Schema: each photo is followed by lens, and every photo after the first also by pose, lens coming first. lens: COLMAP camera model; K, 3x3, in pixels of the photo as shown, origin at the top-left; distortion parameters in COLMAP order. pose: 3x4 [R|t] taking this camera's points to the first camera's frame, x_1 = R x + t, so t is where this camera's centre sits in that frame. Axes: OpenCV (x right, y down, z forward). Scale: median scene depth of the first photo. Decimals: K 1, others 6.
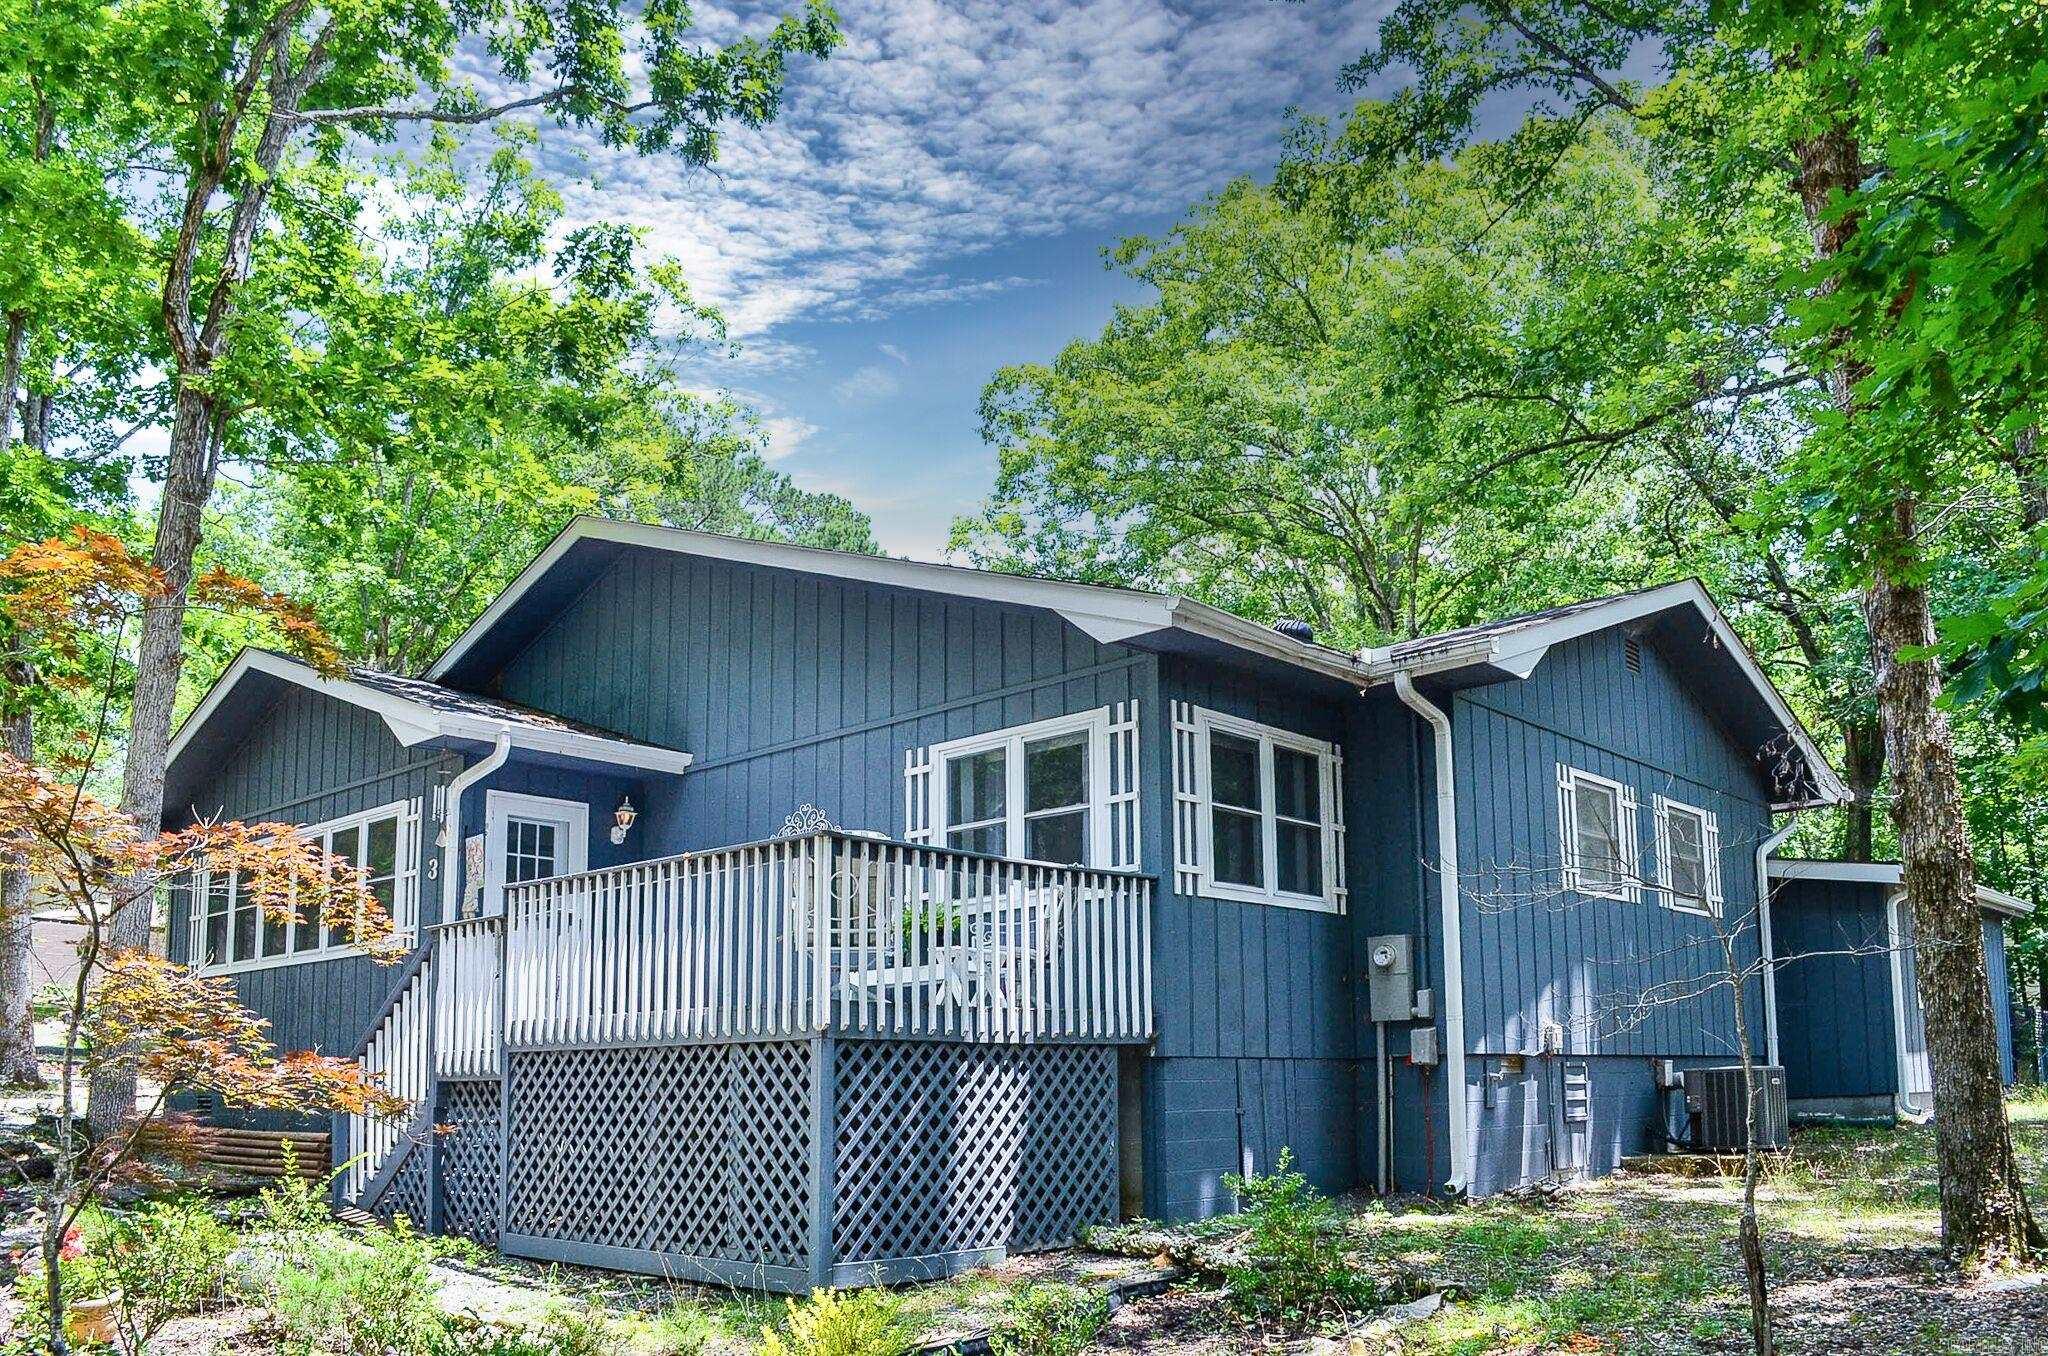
lens RADIAL K [[1604.2, 0, 1024.4], [0, 1604.2, 740.4], [0, 0, 1]] dist [-0.087954, -0.001424]
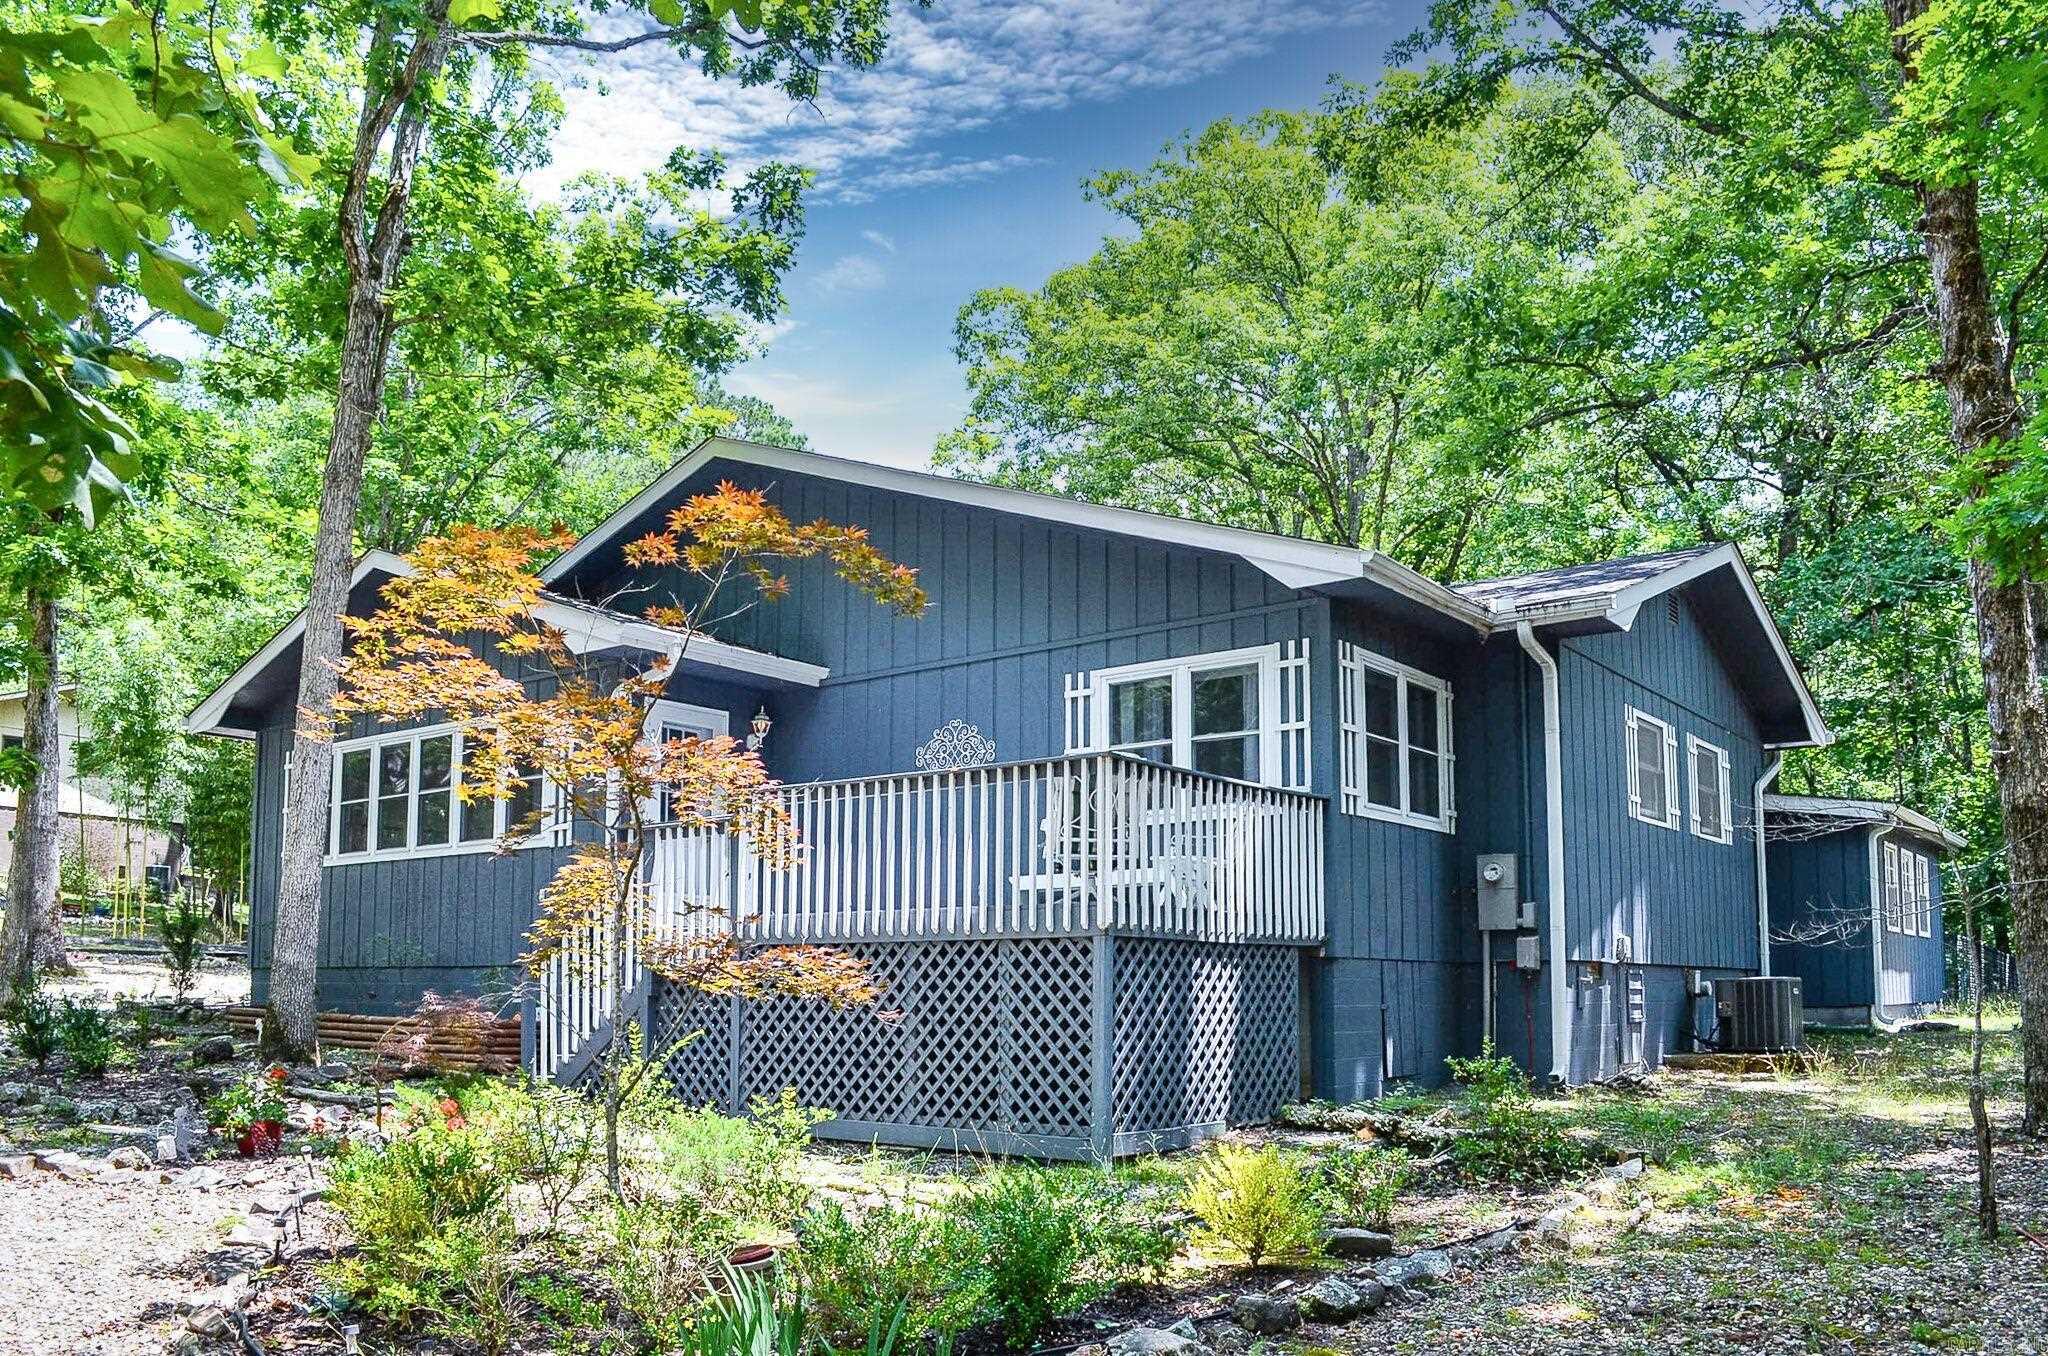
lens RADIAL K [[1606.0, 0, 1024.0], [0, 1606.0, 678.0], [0, 0, 1]] dist [-0.091895, 0.006496]
pose [[0.995531, 0.033737, 0.088203, -0.224102], [-0.035402, 0.999222, 0.017388, -0.010419], [-0.087548, -0.020433, 0.995951, -0.093807]]
